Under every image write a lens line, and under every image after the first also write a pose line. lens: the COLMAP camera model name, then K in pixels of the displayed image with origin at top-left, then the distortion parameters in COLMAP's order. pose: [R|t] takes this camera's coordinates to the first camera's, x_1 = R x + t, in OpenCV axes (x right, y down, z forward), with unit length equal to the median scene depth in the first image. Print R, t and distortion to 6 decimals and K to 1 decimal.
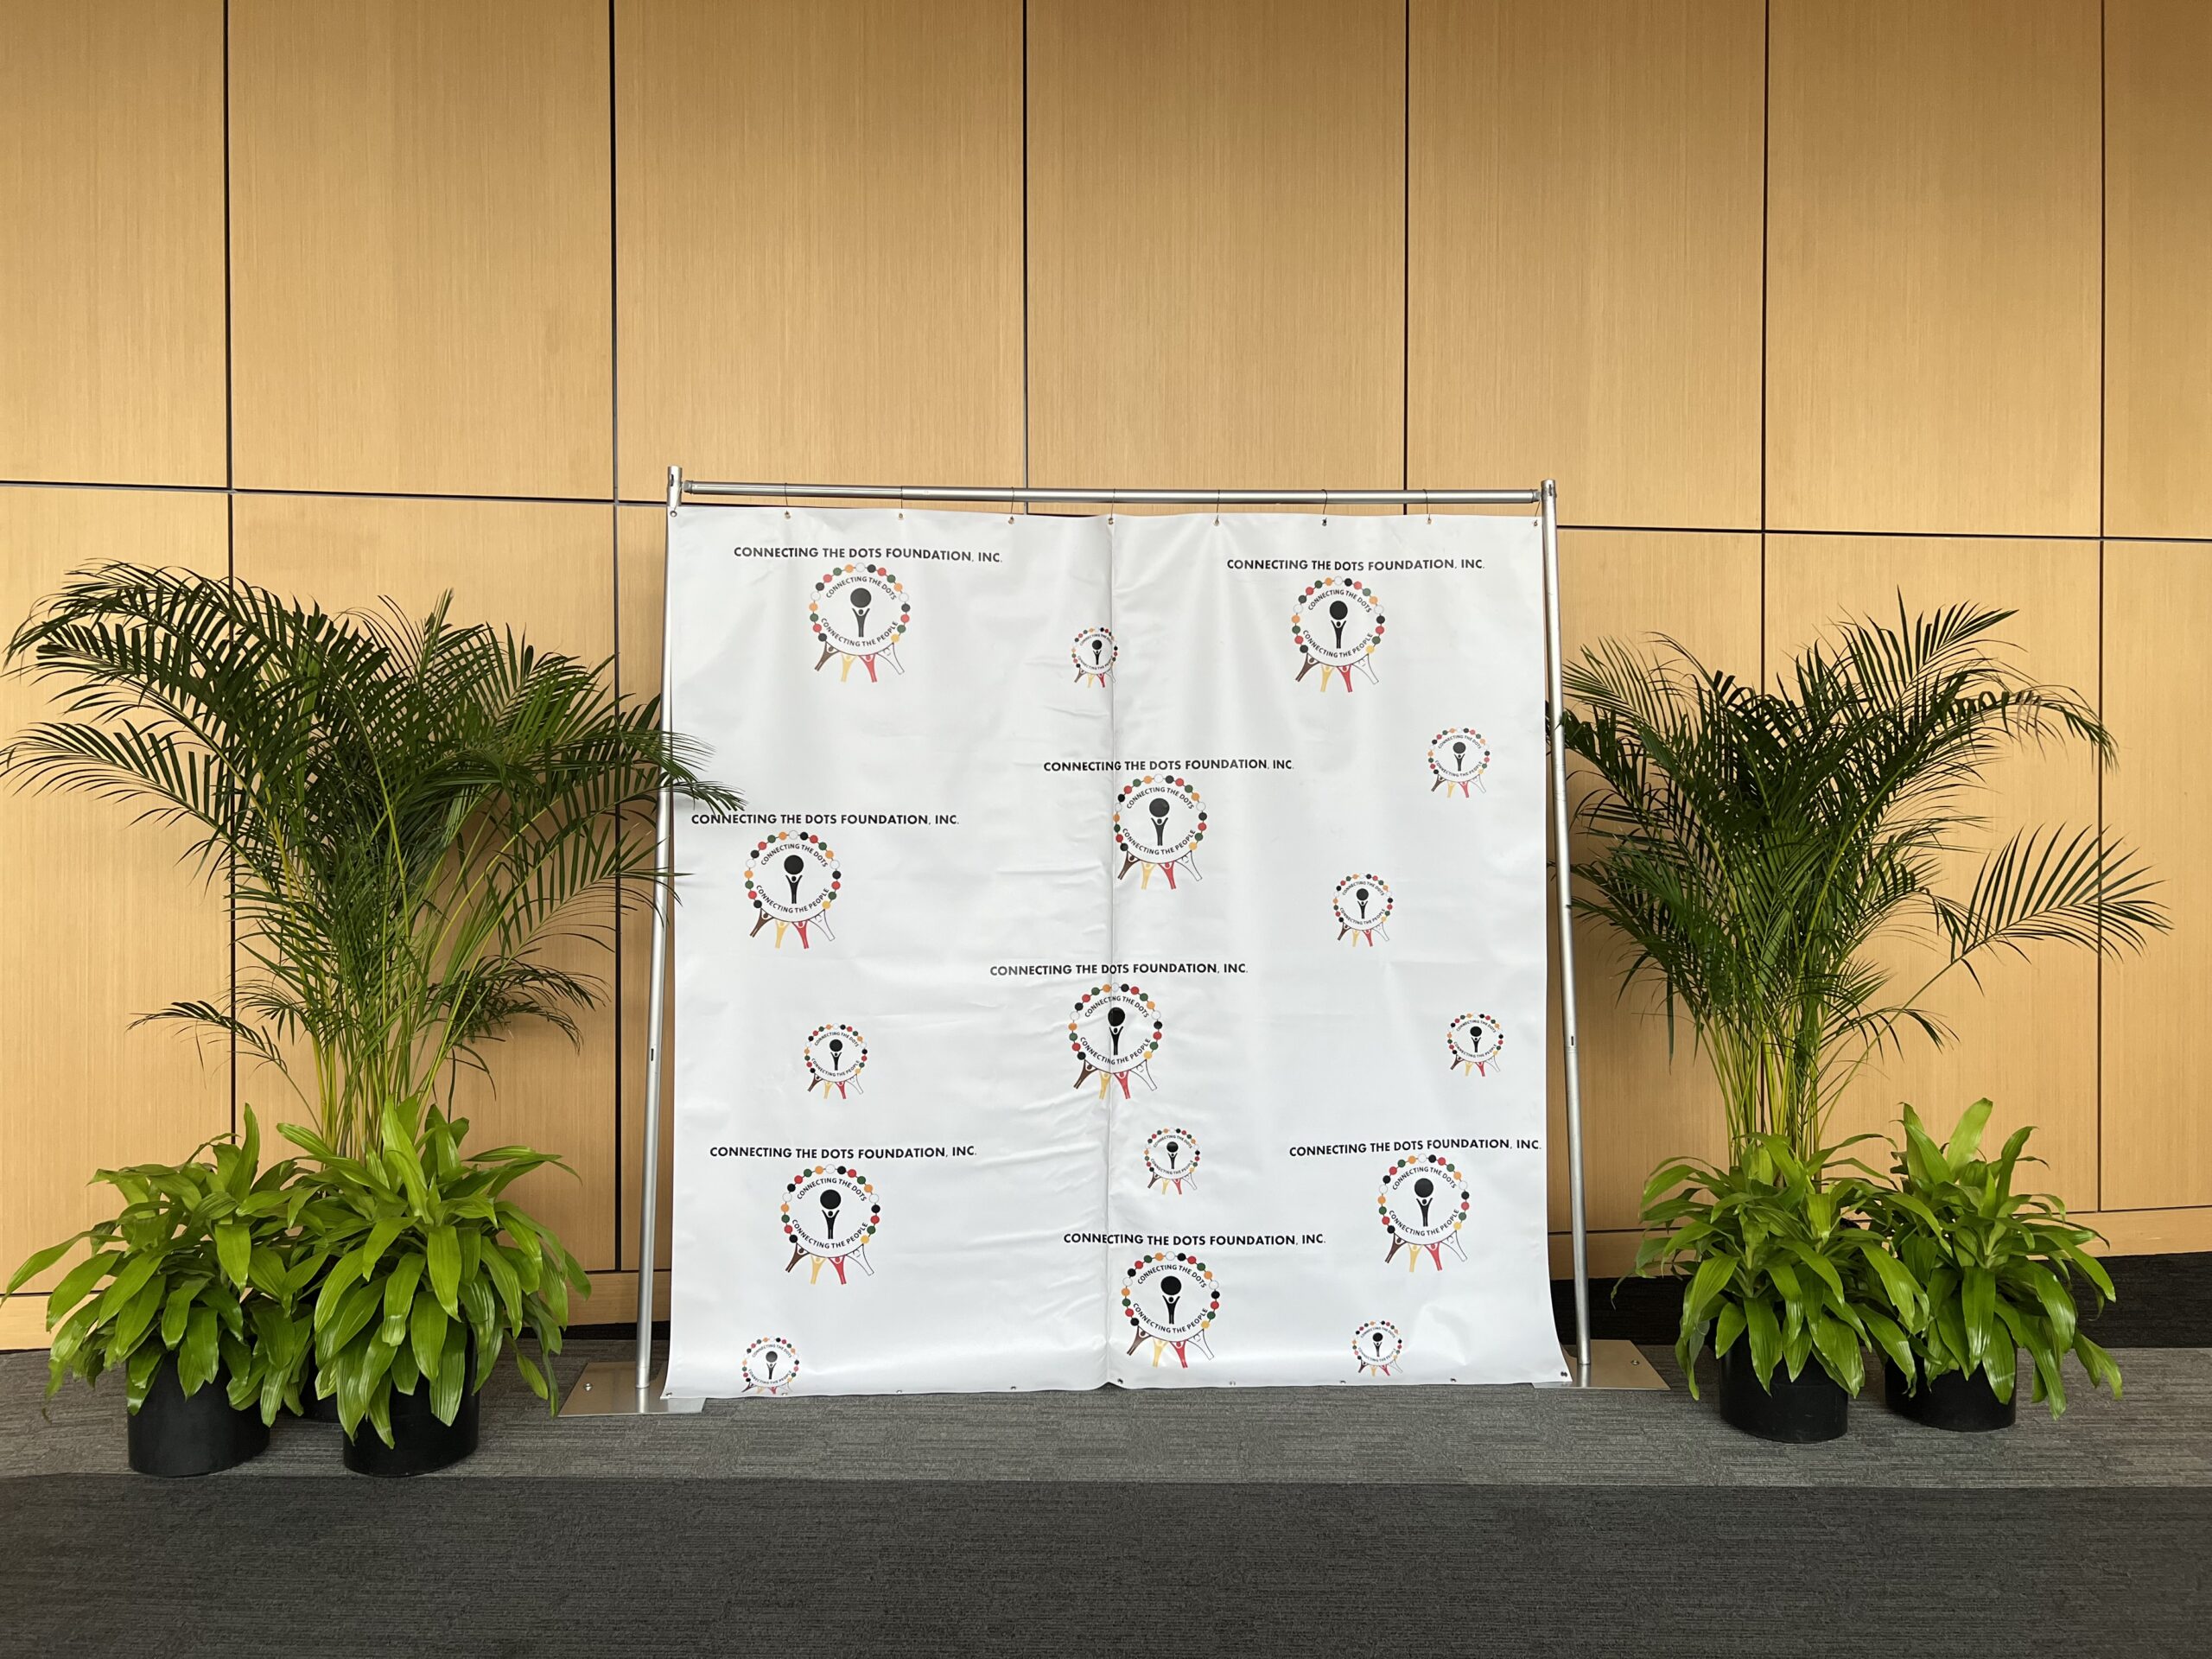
lens RADIAL K [[1711.6, 0, 1117.3], [0, 1711.6, 802.3], [0, 0, 1]] dist [0.125877, -0.184454]
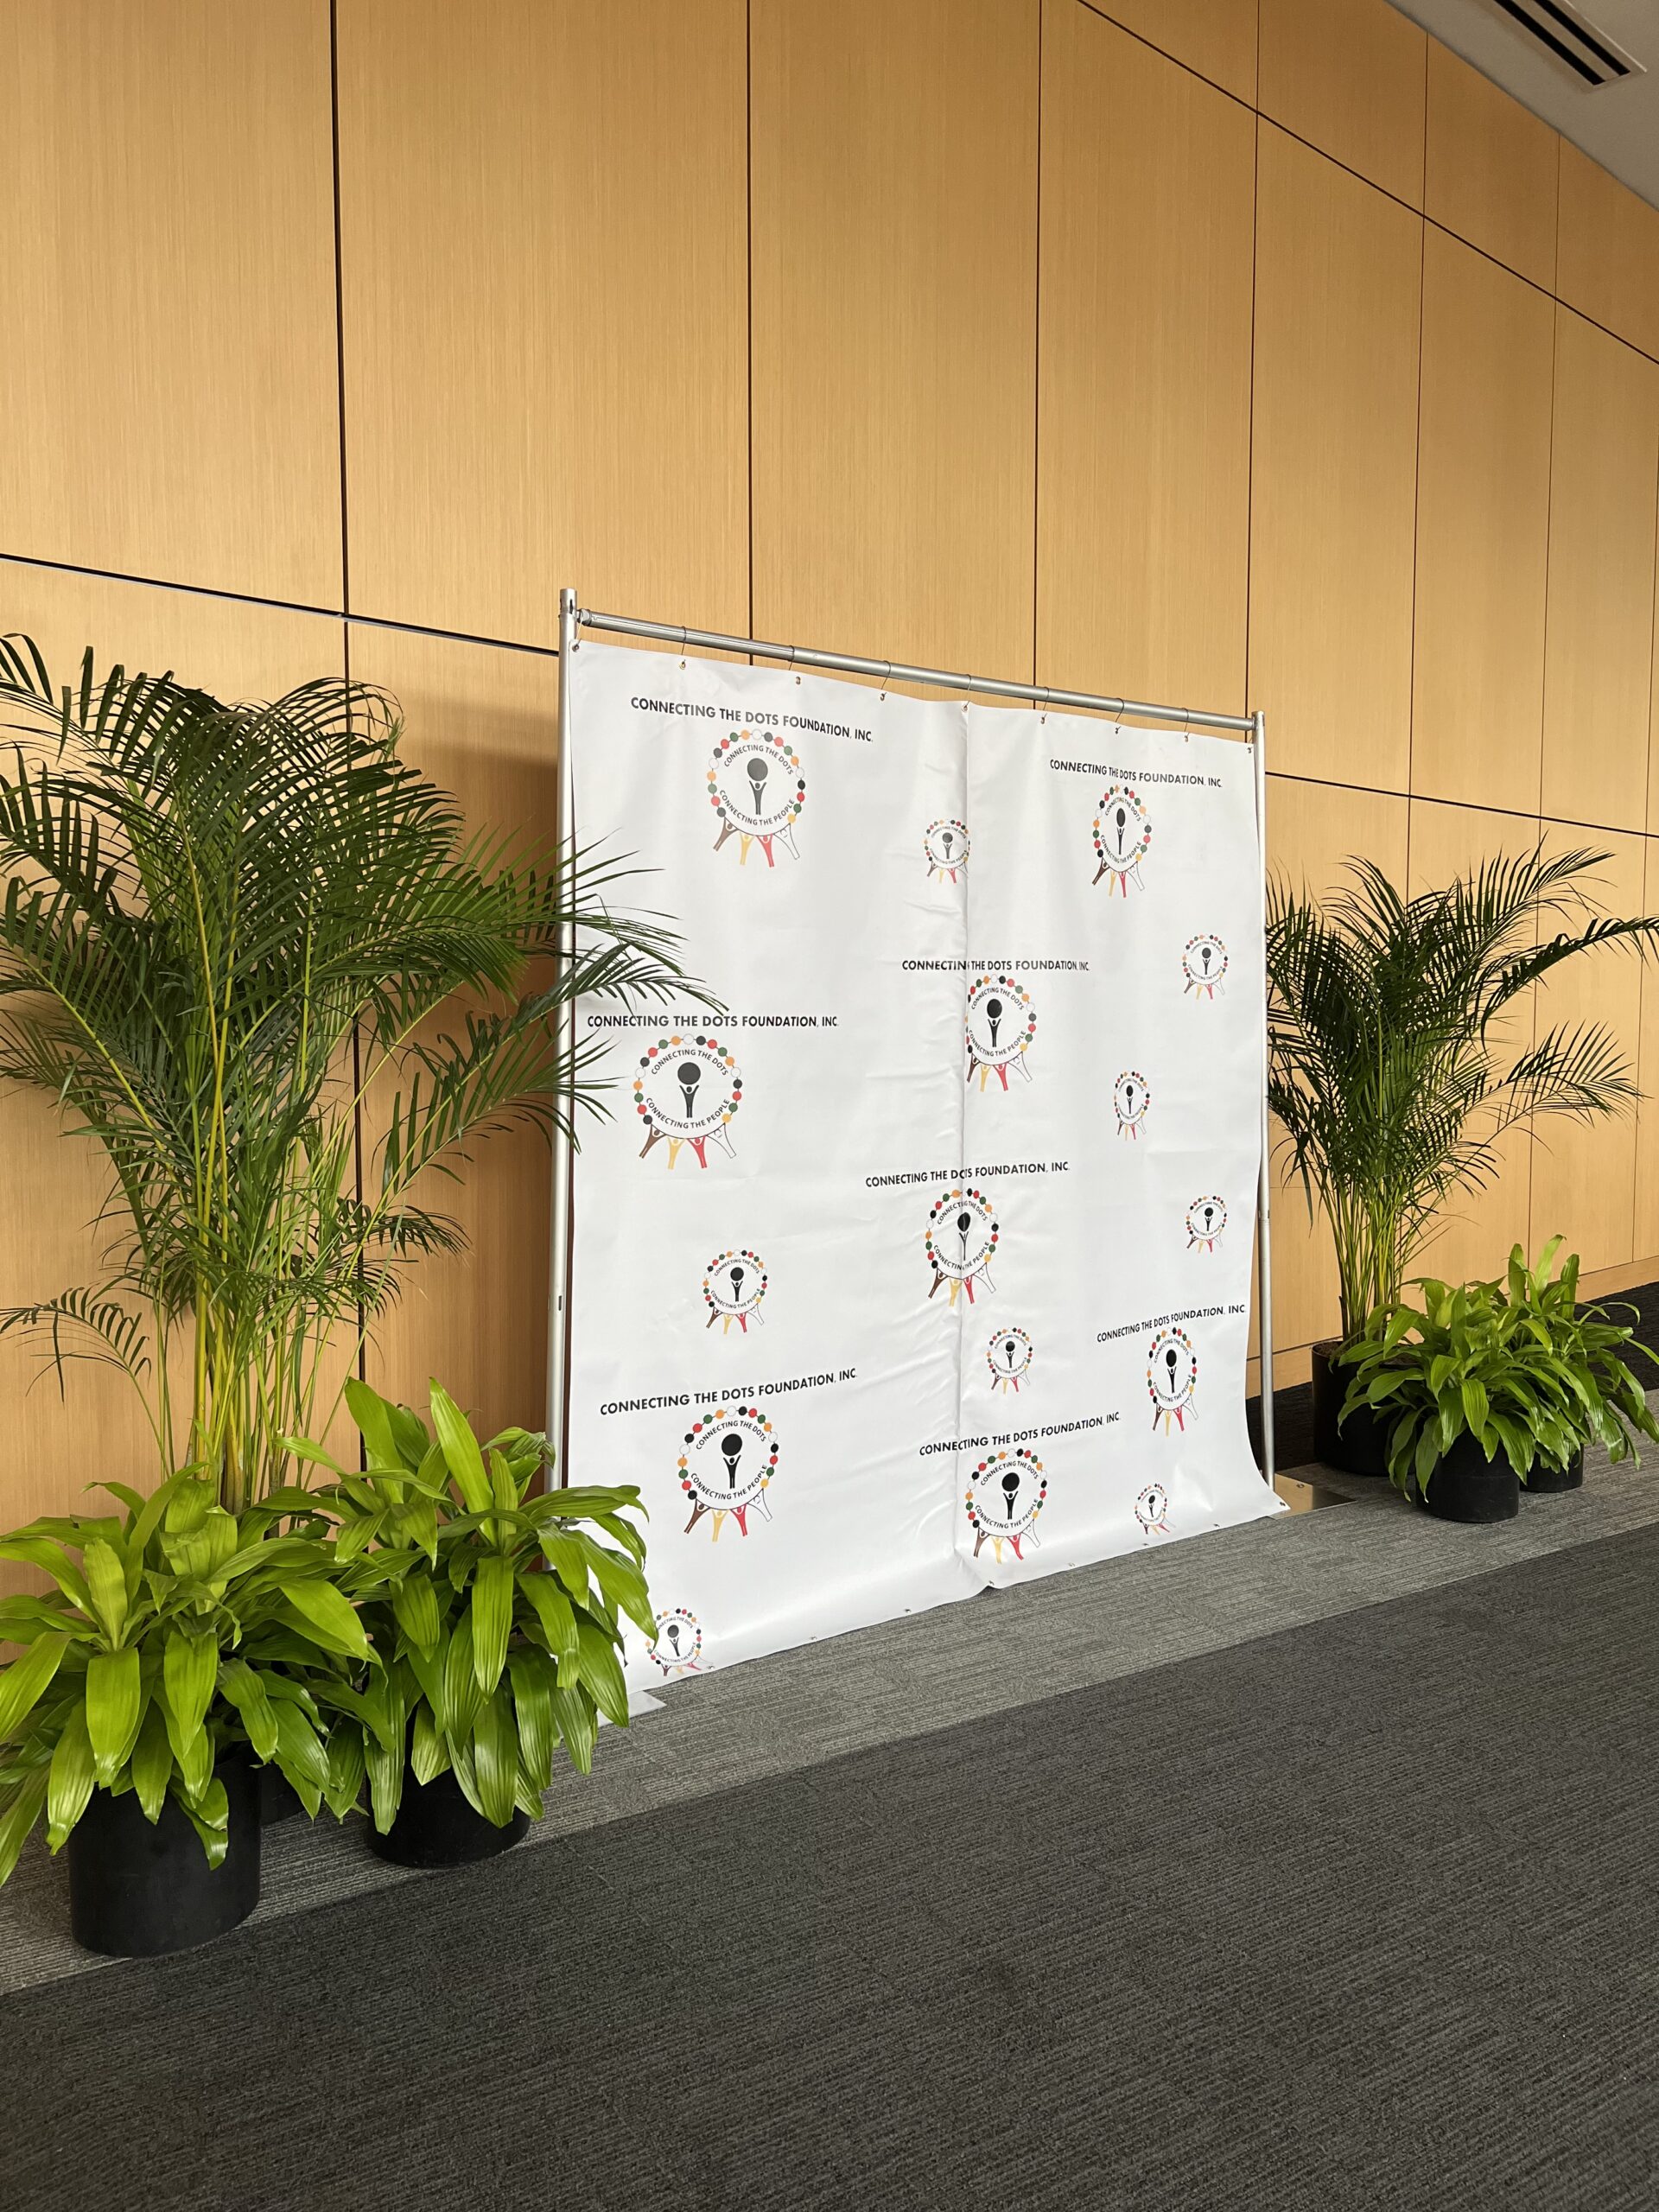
lens RADIAL K [[1680.7, 0, 829.5], [0, 1680.7, 1106.0], [0, 0, 1]] dist [0.177924, -0.354772]
pose [[0.824424, -0.031159, 0.565114, -0.611185], [0.000065, 0.998489, 0.054960, 0.005805], [-0.565972, -0.045274, 0.823180, 0.253565]]
